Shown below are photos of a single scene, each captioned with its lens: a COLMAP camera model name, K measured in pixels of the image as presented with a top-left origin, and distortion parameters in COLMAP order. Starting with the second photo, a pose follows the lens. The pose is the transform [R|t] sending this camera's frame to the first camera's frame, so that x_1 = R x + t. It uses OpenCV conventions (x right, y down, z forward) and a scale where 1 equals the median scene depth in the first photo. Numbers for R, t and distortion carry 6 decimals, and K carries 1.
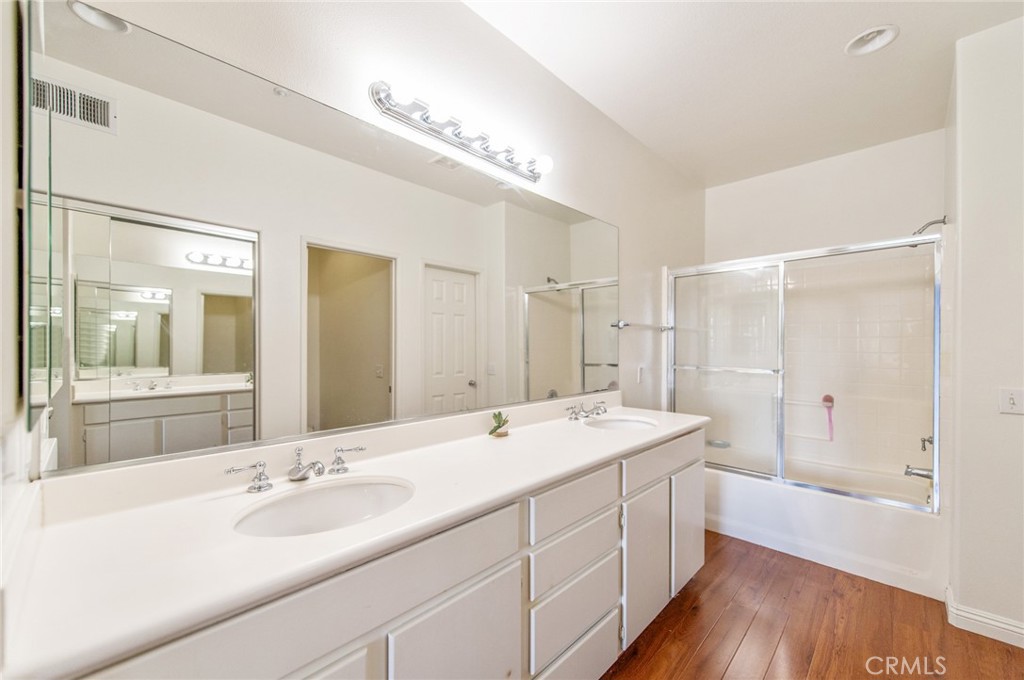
lens RADIAL K [[404.1, 0, 511.3], [0, 404.1, 346.2], [0, 0, 1]] dist [0.002059, -0.000203]
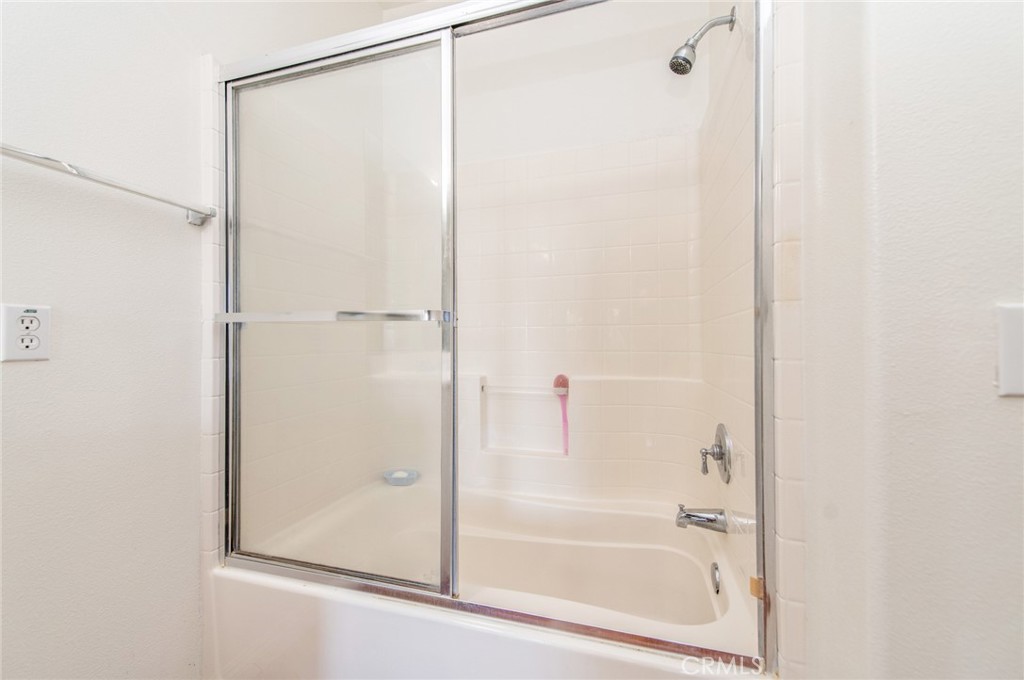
lens RADIAL K [[404.1, 0, 511.3], [0, 404.1, 346.2], [0, 0, 1]] dist [0.002059, -0.000203]
pose [[0.881369, -0.002875, 0.472420, 0.553569], [0.003463, 0.999994, -0.000375, 0.096095], [-0.472416, 0.001966, 0.881373, 0.651034]]
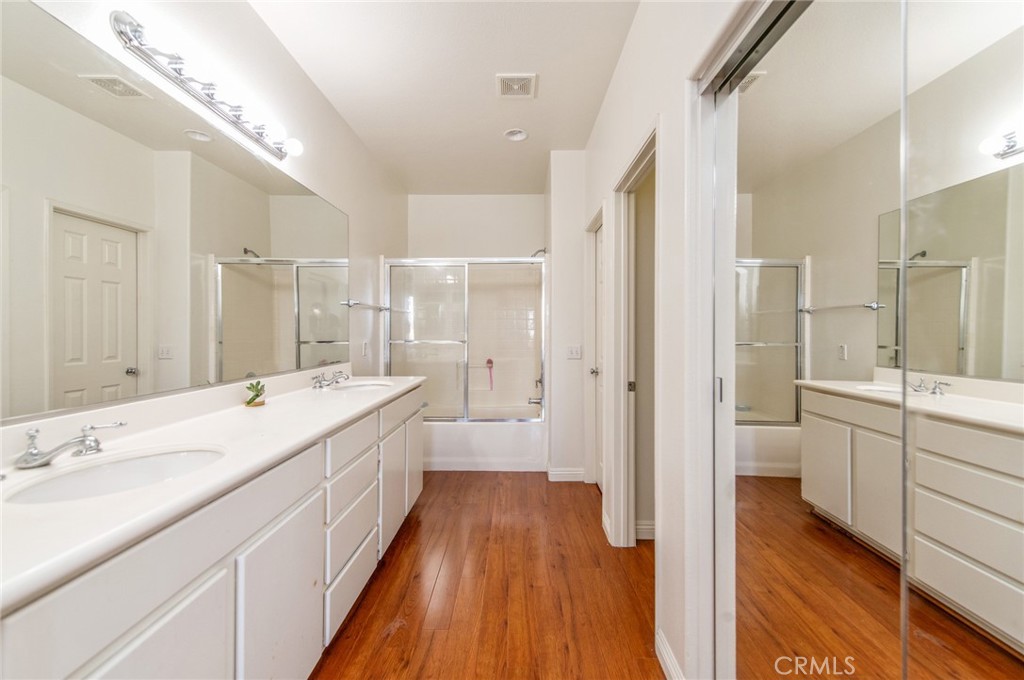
lens RADIAL K [[411.6, 0, 515.0], [0, 411.6, 330.7], [0, 0, 1]] dist [0.000237, -0.000162]
pose [[0.720696, 0.001848, 0.693249, -0.207970], [-0.000942, 0.999998, -0.001686, 0.026160], [-0.693250, 0.000562, 0.720697, -0.146974]]
